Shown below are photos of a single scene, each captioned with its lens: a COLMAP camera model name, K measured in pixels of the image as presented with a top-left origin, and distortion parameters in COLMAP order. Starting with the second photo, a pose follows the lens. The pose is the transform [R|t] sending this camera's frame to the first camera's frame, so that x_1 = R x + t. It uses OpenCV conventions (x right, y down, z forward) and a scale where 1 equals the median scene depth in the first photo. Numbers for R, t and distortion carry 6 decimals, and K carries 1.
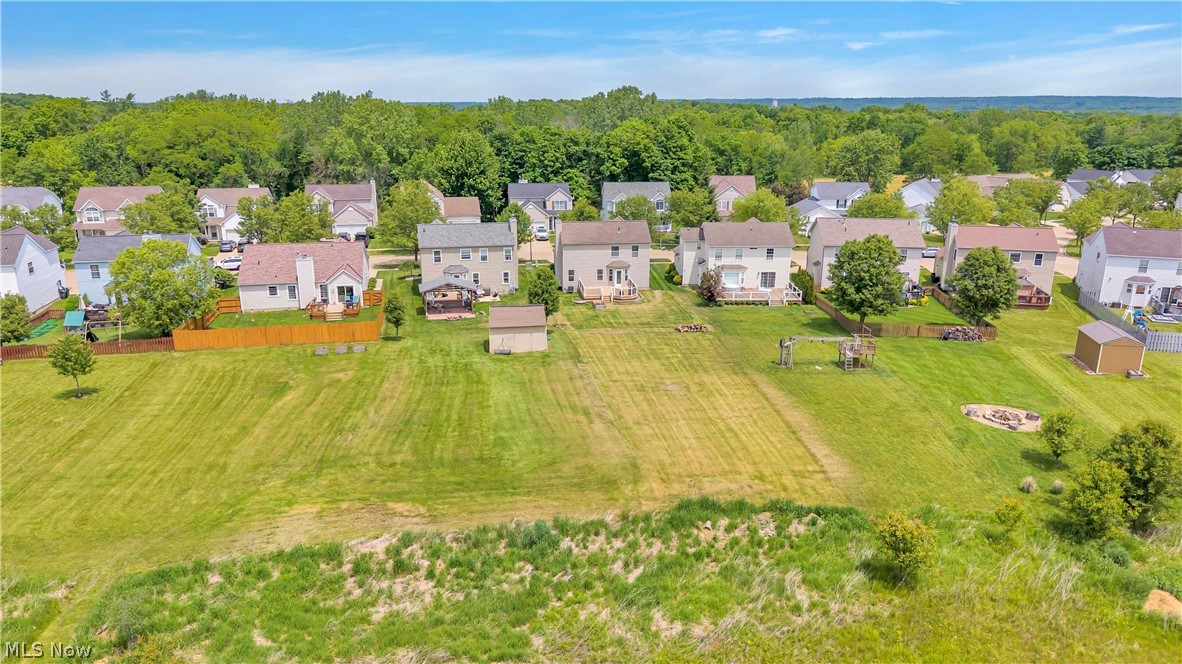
lens RADIAL K [[795.0, 0, 589.0], [0, 795.0, 330.7], [0, 0, 1]] dist [0.006250, -0.002225]
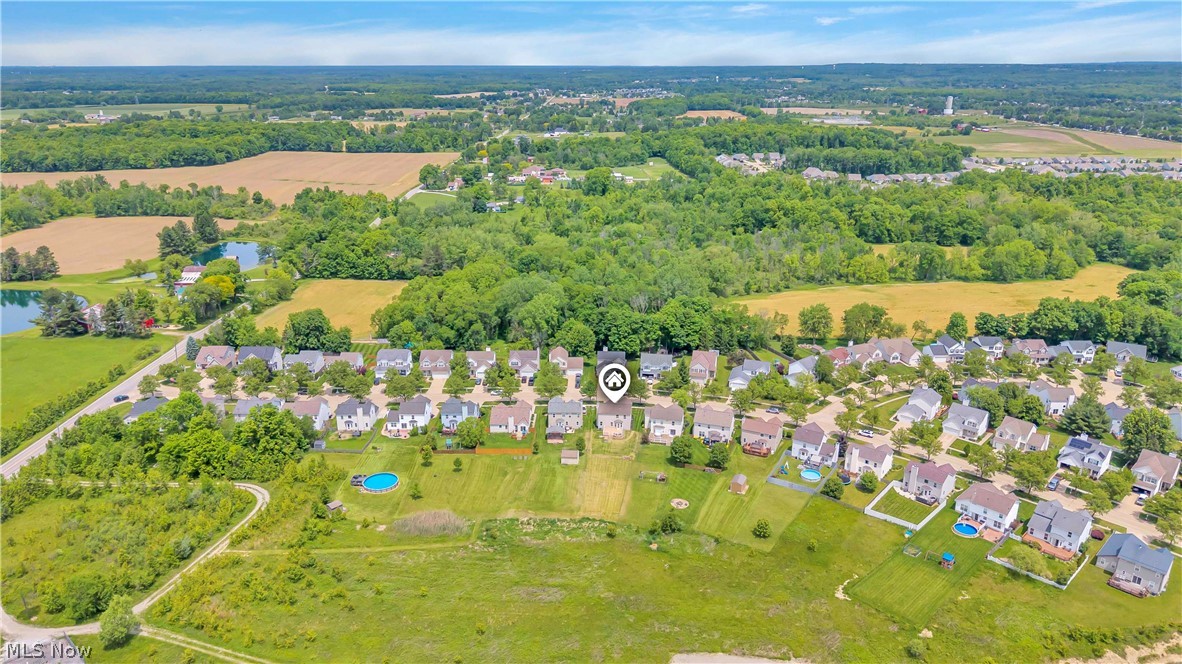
lens RADIAL K [[795.0, 0, 590.9], [0, 795.0, 333.1], [0, 0, 1]] dist [0.006250, -0.002225]
pose [[0.975370, 0.074375, -0.207659, 0.791873], [-0.061832, 0.995885, 0.066264, -0.906739], [0.211733, -0.051792, 0.975954, -2.717463]]
